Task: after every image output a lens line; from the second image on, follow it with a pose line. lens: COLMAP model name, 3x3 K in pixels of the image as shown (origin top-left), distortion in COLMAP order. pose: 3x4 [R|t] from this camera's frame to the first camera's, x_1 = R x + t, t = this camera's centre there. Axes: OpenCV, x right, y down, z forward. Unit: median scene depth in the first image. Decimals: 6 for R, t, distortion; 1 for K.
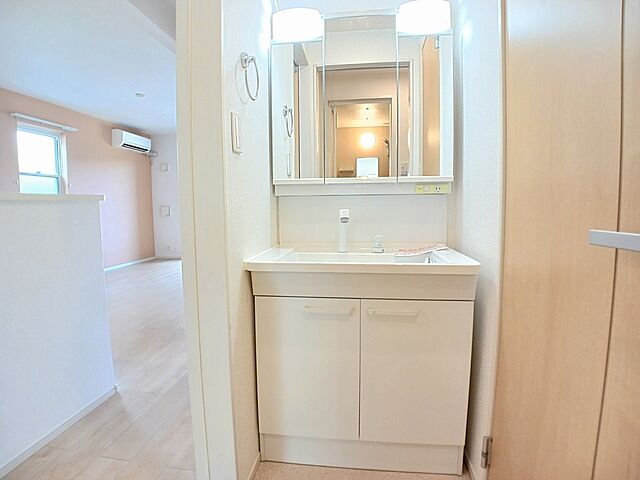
lens RADIAL K [[338.8, 0, 320.0], [0, 338.8, 240.0], [0, 0, 1]] dist [-0.102773, 0.022193]
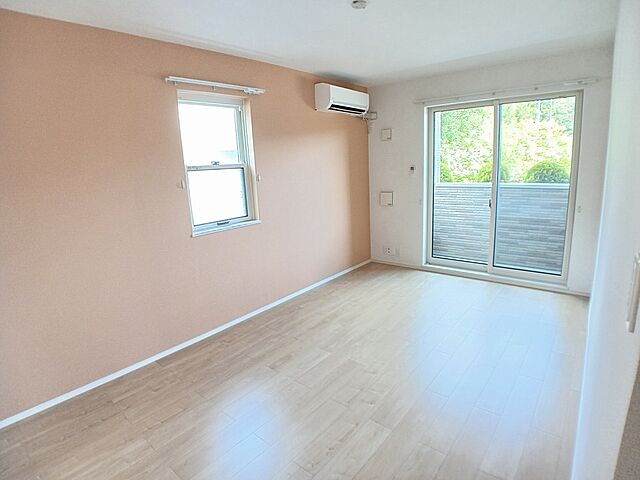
lens RADIAL K [[338.8, 0, 320.0], [0, 338.8, 240.0], [0, 0, 1]] dist [-0.102773, 0.022193]
pose [[0.839507, 0.083670, -0.536868, -0.252920], [-0.007840, 0.989835, 0.142004, -0.127974], [0.543292, -0.115005, 0.831630, 0.417009]]
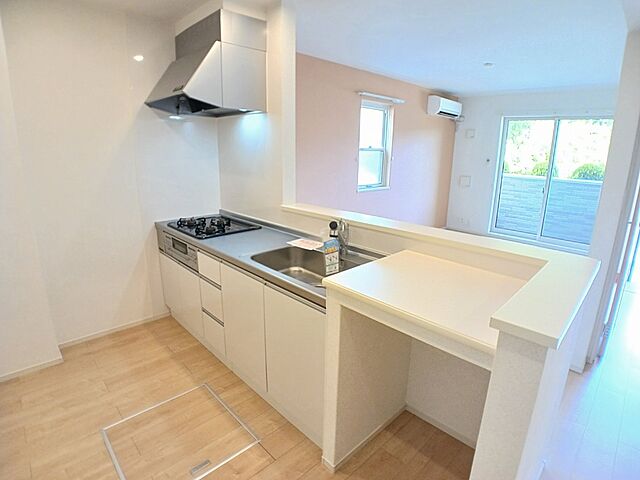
lens RADIAL K [[338.8, 0, 320.0], [0, 338.8, 240.0], [0, 0, 1]] dist [-0.102773, 0.022193]
pose [[0.780699, 0.180744, -0.598197, -0.249971], [-0.078531, 0.978046, 0.193025, -0.093773], [0.619953, -0.103717, 0.777754, -0.001512]]
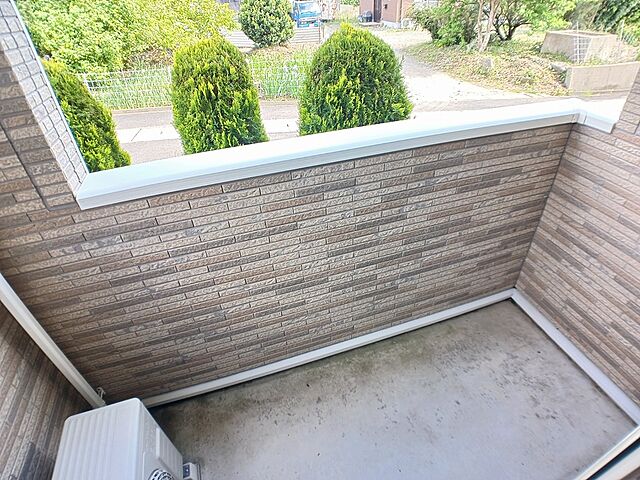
lens RADIAL K [[338.8, 0, 320.0], [0, 338.8, 240.0], [0, 0, 1]] dist [-0.102773, 0.022193]
pose [[0.905229, -0.281841, 0.318005, -0.459374], [0.080386, 0.848449, 0.523137, -0.230335], [-0.417252, -0.447995, 0.790696, 1.286419]]
